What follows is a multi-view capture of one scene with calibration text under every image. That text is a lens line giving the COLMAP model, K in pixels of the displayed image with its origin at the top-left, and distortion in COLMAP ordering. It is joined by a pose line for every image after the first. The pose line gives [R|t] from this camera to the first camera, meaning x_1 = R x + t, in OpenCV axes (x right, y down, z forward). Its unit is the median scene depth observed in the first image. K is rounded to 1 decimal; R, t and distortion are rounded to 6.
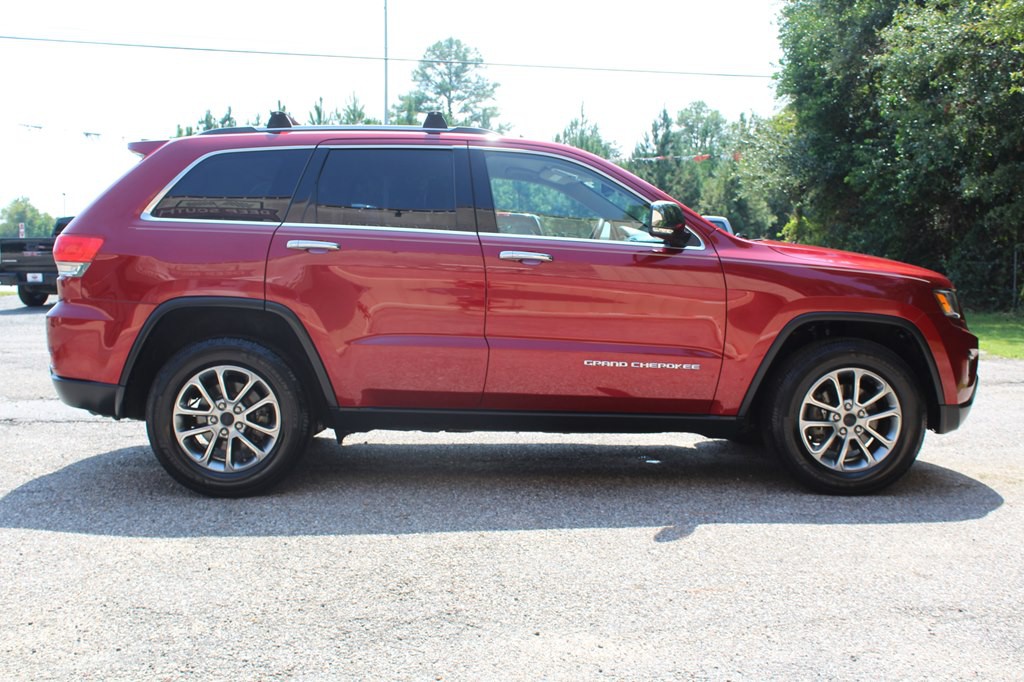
lens RADIAL K [[1072.4, 0, 511.8], [0, 1072.4, 356.2], [0, 0, 1]] dist [-0.082342, 0.023523]
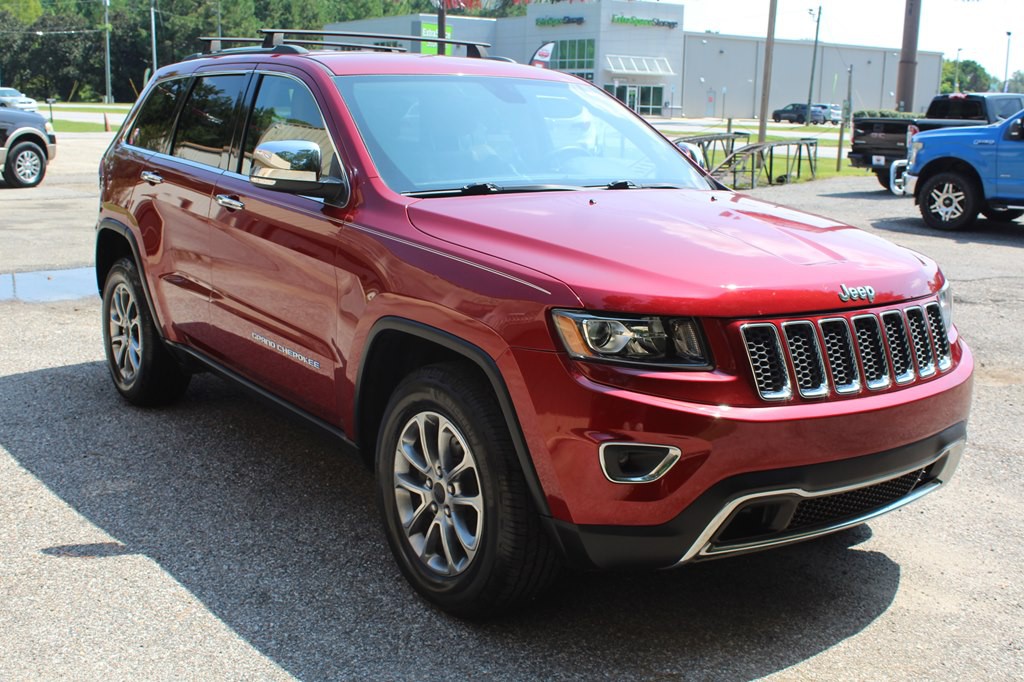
lens RADIAL K [[1131.7, 0, 529.8], [0, 1131.7, 342.0], [0, 0, 1]] dist [-0.067333, 0.023939]
pose [[0.558437, 0.170149, -0.811910, 0.908306], [-0.079229, 0.985204, 0.151972, -0.139911], [0.825755, -0.020540, 0.563655, 0.689417]]
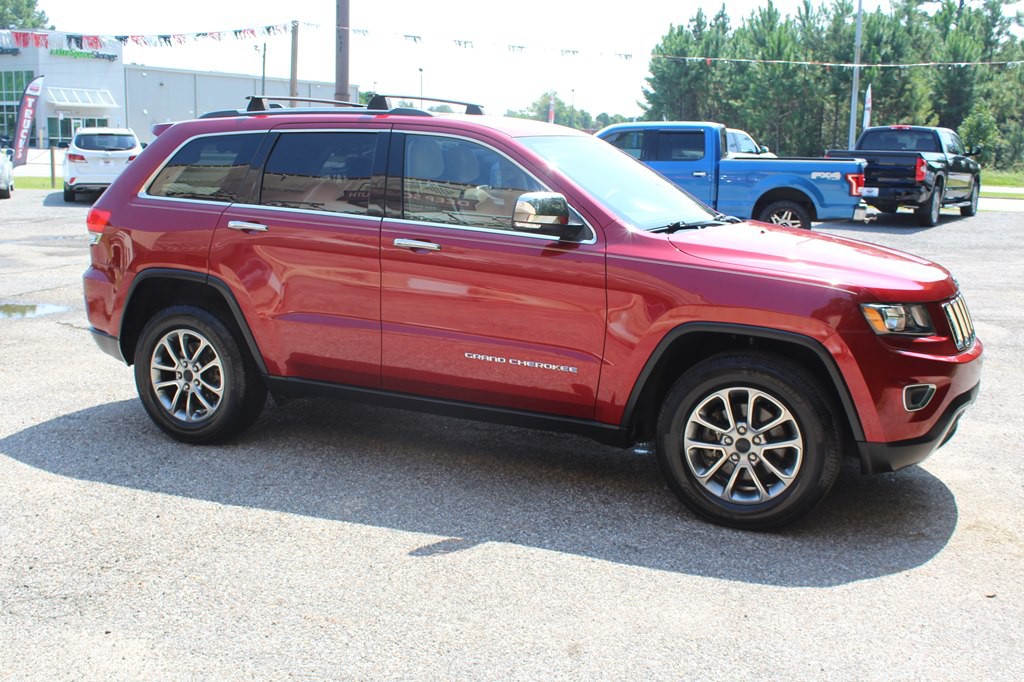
lens RADIAL K [[1072.4, 0, 511.8], [0, 1072.4, 356.2], [0, 0, 1]] dist [-0.082342, 0.023523]
pose [[0.890958, 0.092406, -0.444583, 0.549652], [-0.042876, 0.991820, 0.120225, -0.114440], [0.452056, -0.088053, 0.887633, 0.143431]]
